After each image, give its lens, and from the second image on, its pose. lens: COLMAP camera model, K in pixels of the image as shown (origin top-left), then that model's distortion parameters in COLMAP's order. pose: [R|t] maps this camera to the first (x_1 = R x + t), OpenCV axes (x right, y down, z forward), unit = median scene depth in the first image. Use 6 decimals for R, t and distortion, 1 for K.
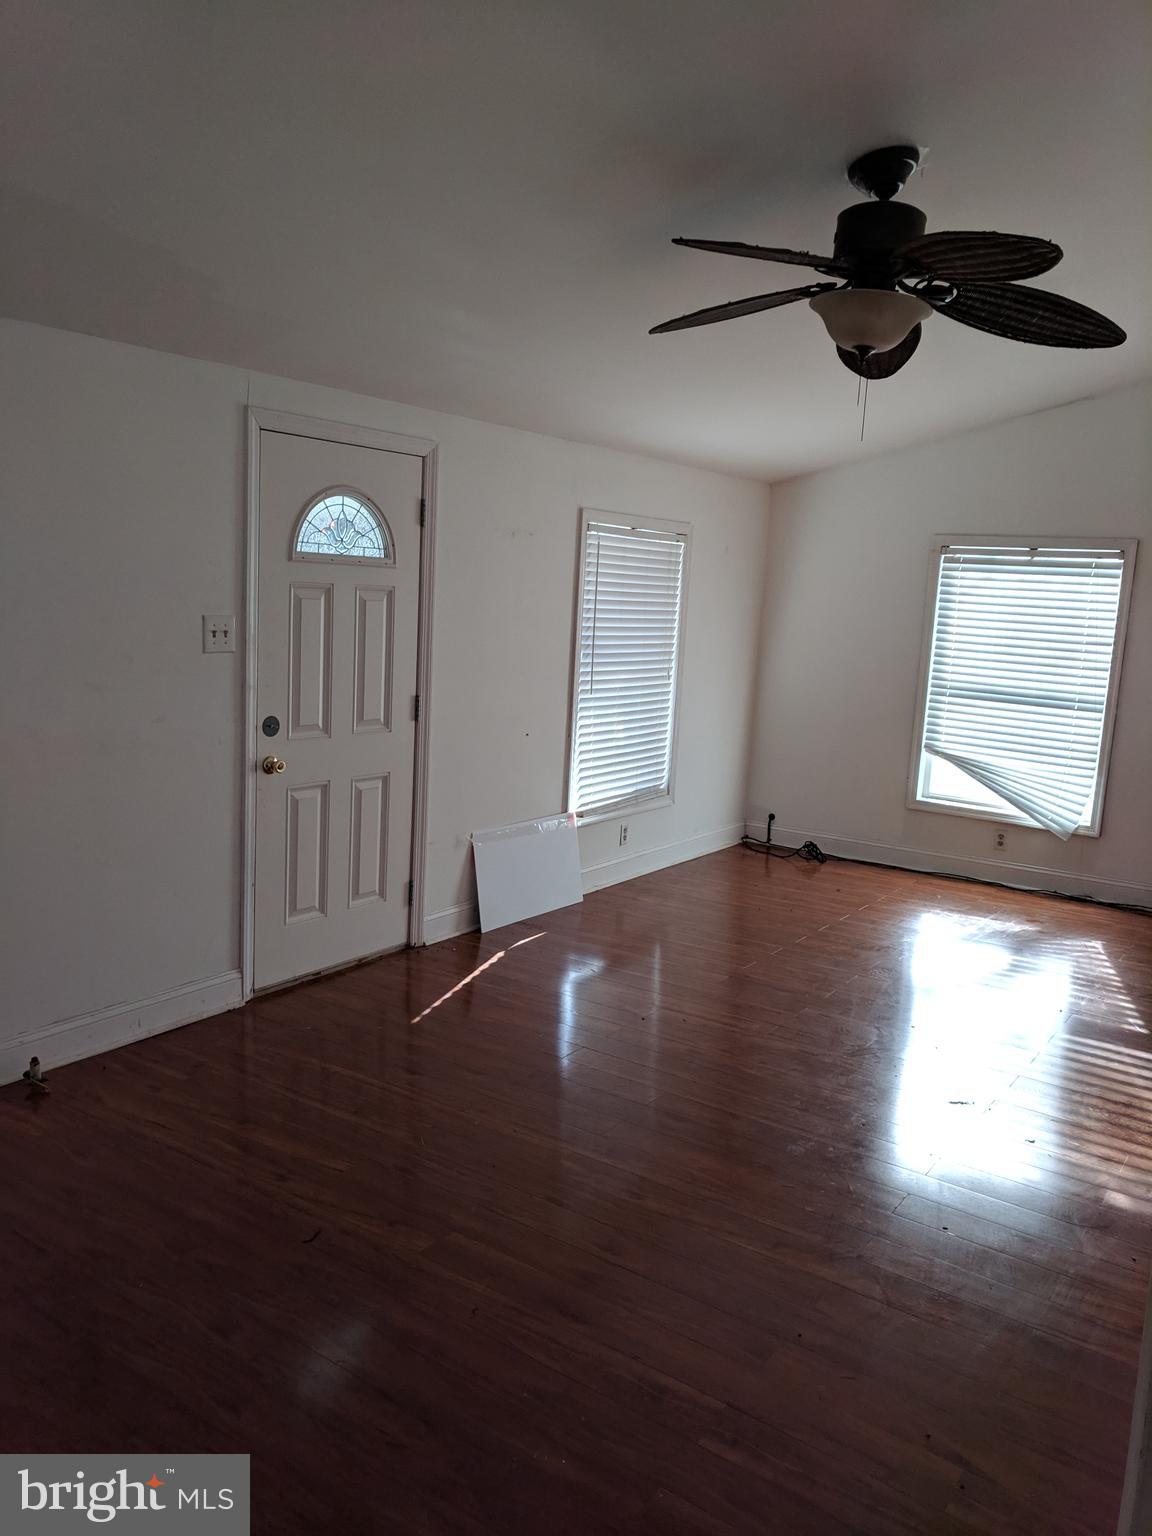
lens RADIAL K [[1161.4, 0, 570.9], [0, 1161.4, 765.4], [0, 0, 1]] dist [0.003137, 0.021773]
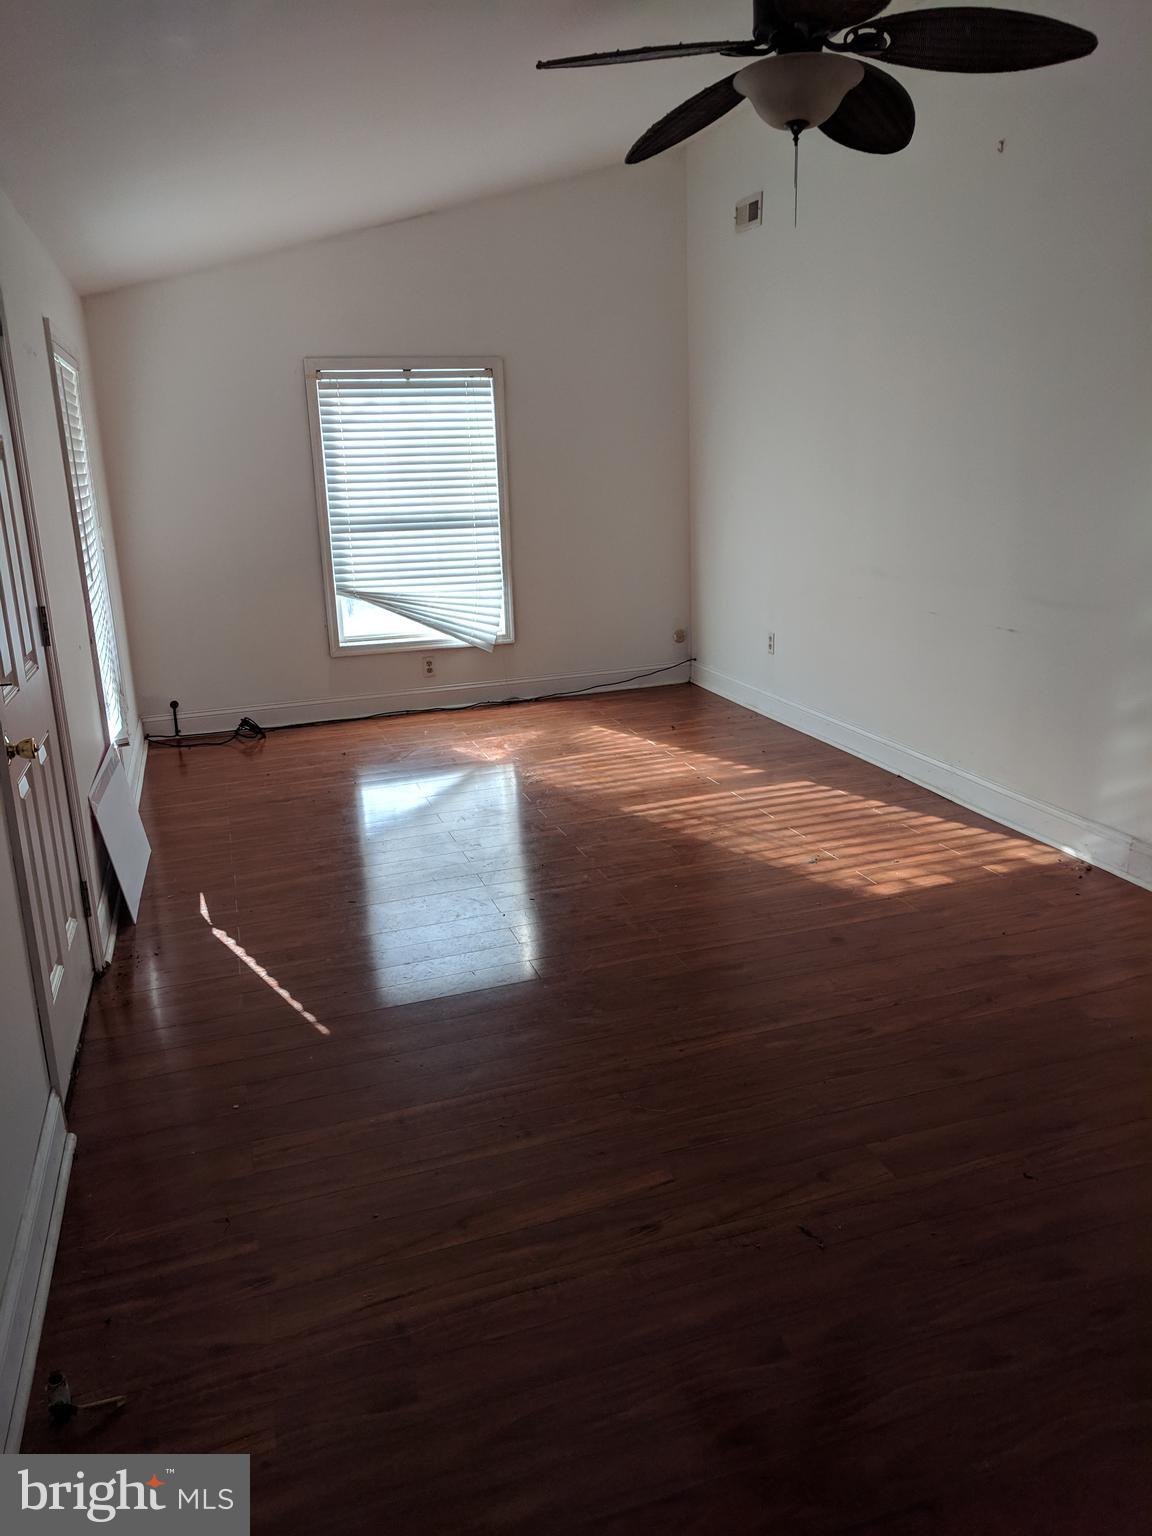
lens RADIAL K [[1161.4, 0, 570.9], [0, 1161.4, 765.4], [0, 0, 1]] dist [0.003137, 0.021773]
pose [[0.602167, -0.275084, 0.749483, -0.352509], [0.186014, 0.961271, 0.203365, -0.037793], [-0.776398, 0.016955, 0.630015, 0.273606]]
